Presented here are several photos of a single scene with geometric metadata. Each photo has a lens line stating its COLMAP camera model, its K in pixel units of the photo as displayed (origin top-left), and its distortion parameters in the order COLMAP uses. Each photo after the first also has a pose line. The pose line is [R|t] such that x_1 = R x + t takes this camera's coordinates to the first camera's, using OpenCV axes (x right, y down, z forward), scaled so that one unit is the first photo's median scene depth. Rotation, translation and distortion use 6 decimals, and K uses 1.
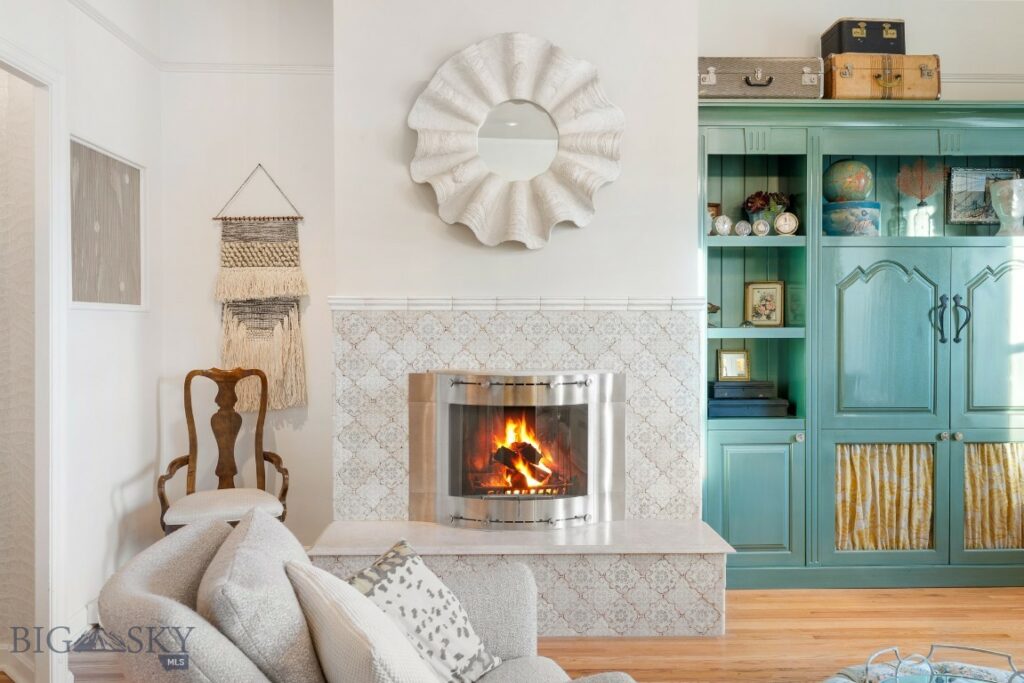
lens RADIAL K [[820.0, 0, 512.0], [0, 820.0, 338.8], [0, 0, 1]] dist [-0.010207, 0.010278]
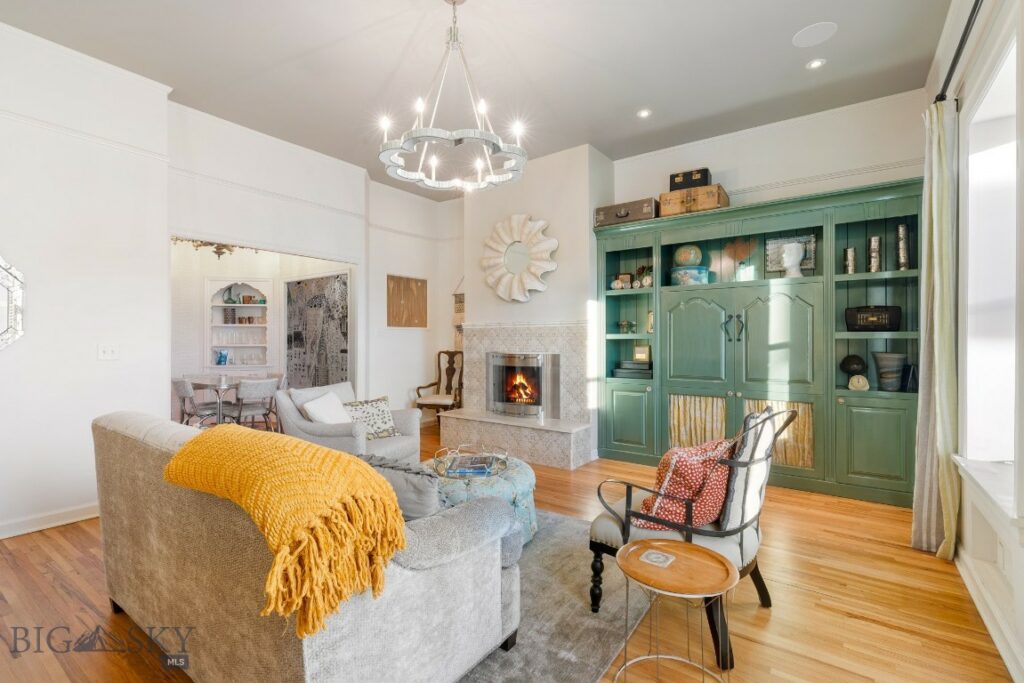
lens RADIAL K [[462.4, 0, 512.0], [0, 462.4, 341.7], [0, 0, 1]] dist [0.004360, -0.000495]
pose [[0.795209, 0.001343, -0.606334, 0.791721], [-0.007745, 0.999938, -0.007944, 0.018406], [0.606286, 0.011013, 0.795170, -0.098685]]
